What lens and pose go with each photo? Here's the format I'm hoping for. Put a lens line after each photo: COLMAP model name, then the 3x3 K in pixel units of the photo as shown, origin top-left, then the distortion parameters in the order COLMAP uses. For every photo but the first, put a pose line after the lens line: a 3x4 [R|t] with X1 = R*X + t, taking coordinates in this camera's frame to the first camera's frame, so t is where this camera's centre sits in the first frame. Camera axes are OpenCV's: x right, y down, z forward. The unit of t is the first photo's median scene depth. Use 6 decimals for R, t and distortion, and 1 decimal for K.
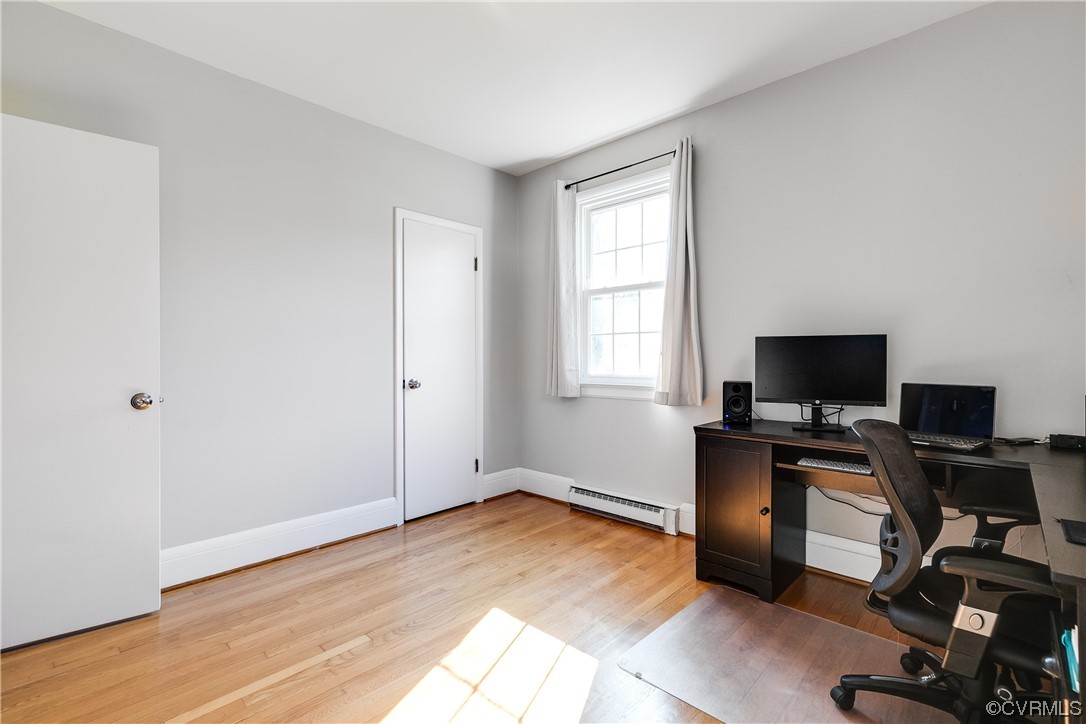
lens RADIAL K [[487.4, 0, 551.4], [0, 487.4, 358.2], [0, 0, 1]] dist [0.009215, -0.001419]
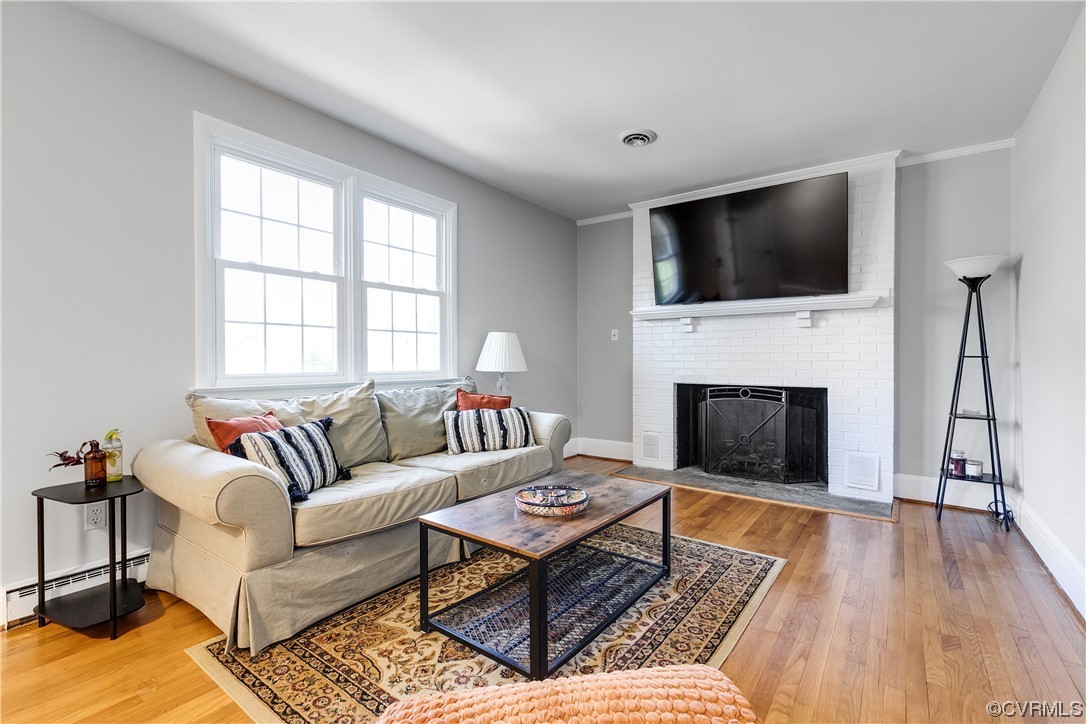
lens RADIAL K [[487.4, 0, 545.3], [0, 487.4, 359.7], [0, 0, 1]] dist [0.009215, -0.001419]
pose [[-0.131050, -0.005914, 0.991358, -0.744528], [-0.009798, 0.999941, 0.004670, 0.002700], [-0.991327, -0.009101, -0.131100, 0.657539]]
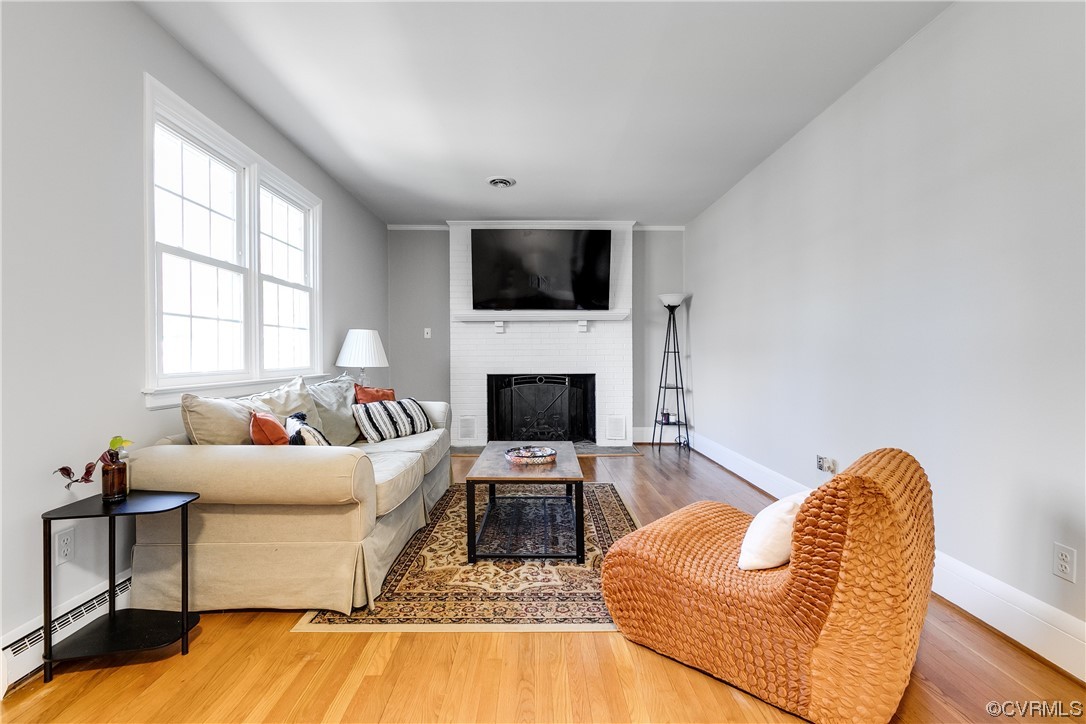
lens RADIAL K [[487.4, 0, 544.6], [0, 487.4, 356.0], [0, 0, 1]] dist [0.009215, -0.001419]
pose [[-0.695041, -0.004308, 0.718957, -0.769982], [-0.005224, 0.999986, 0.000942, 0.006217], [-0.718951, -0.003101, -0.695054, 1.114502]]
